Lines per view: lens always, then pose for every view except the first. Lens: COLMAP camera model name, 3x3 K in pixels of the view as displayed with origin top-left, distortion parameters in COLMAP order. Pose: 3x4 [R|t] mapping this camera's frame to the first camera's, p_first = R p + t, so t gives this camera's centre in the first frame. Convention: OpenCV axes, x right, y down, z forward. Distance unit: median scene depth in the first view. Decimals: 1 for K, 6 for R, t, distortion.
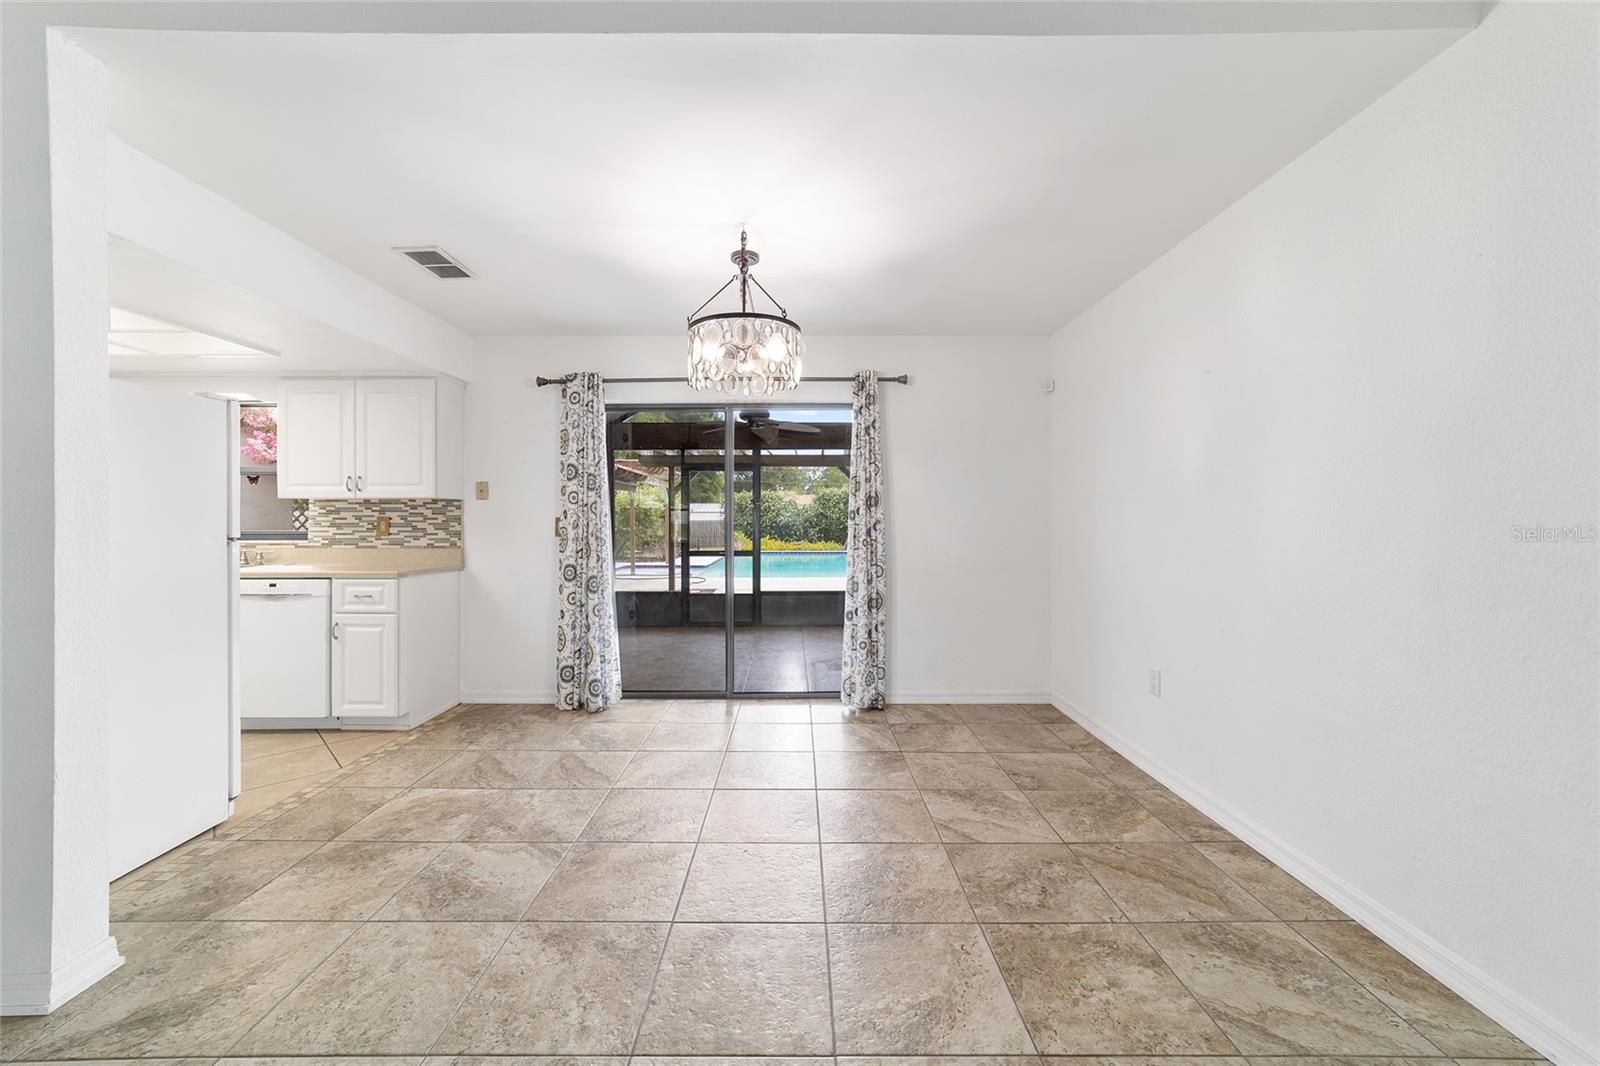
lens RADIAL K [[613.4, 0, 798.0], [0, 613.4, 524.4], [0, 0, 1]] dist [-0.019907, 0.008913]
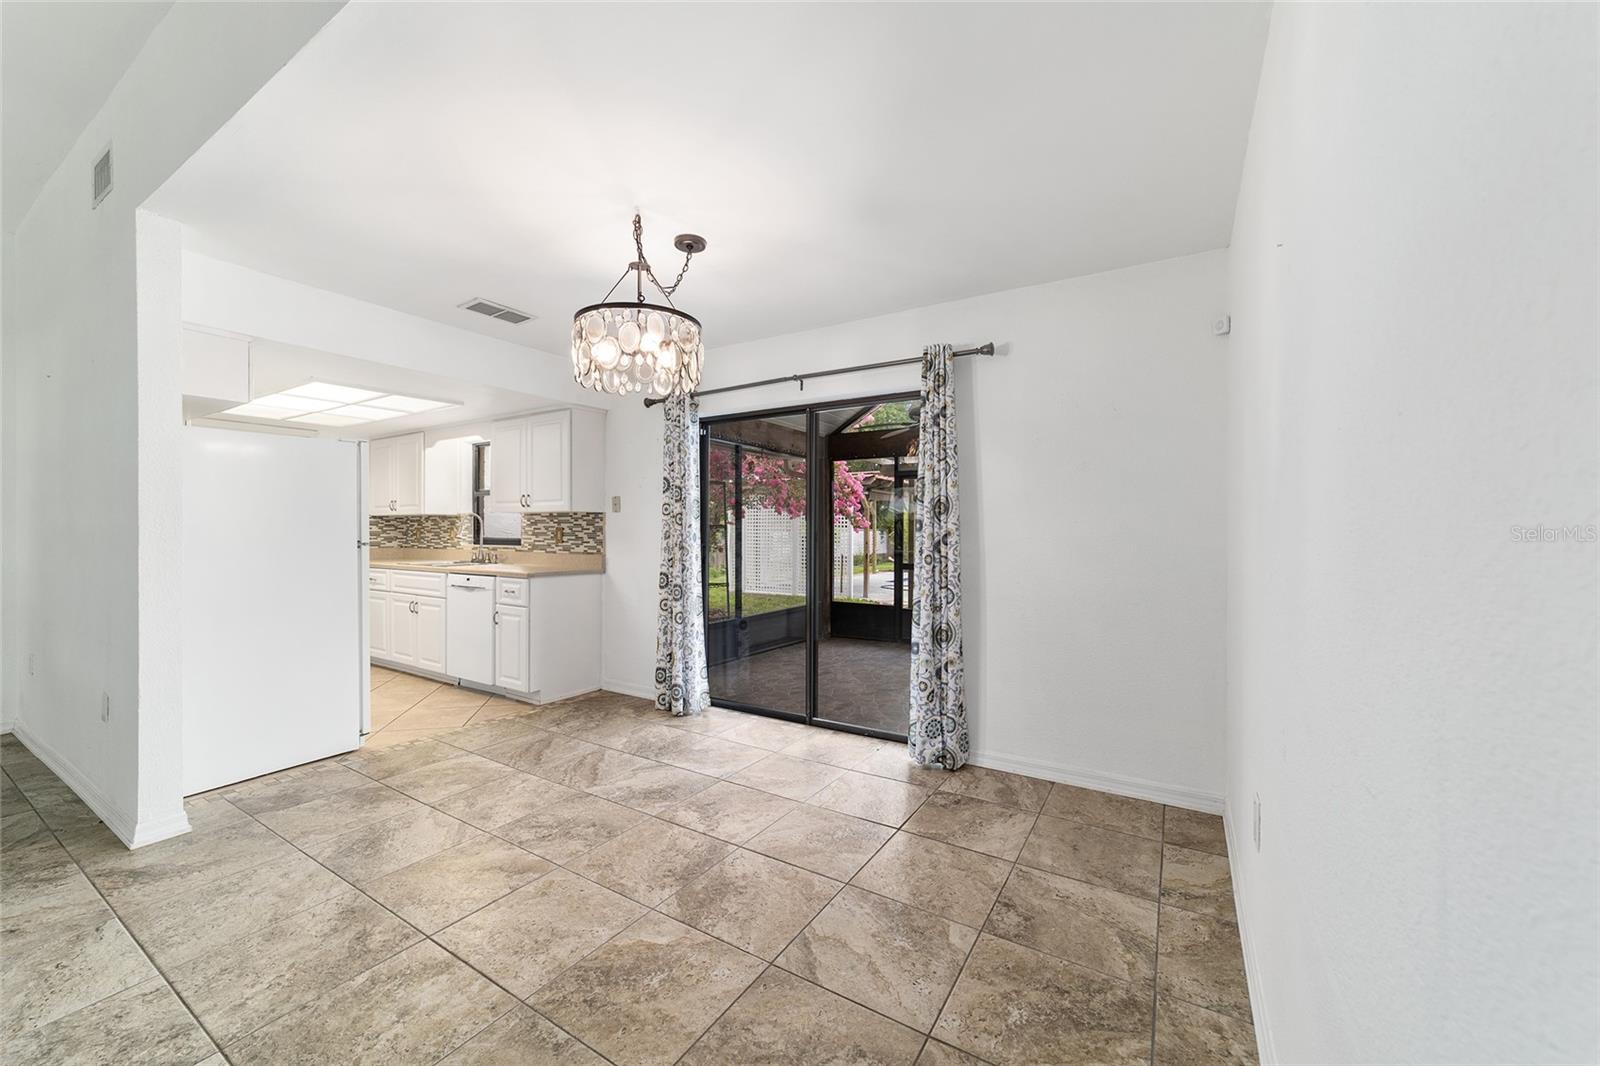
lens RADIAL K [[613.4, 0, 800.3], [0, 613.4, 536.8], [0, 0, 1]] dist [-0.019907, 0.008913]
pose [[0.848786, 0.008266, -0.528671, 0.387227], [-0.006285, 0.999965, 0.005543, -0.003646], [0.528699, -0.001382, 0.848808, 0.225875]]
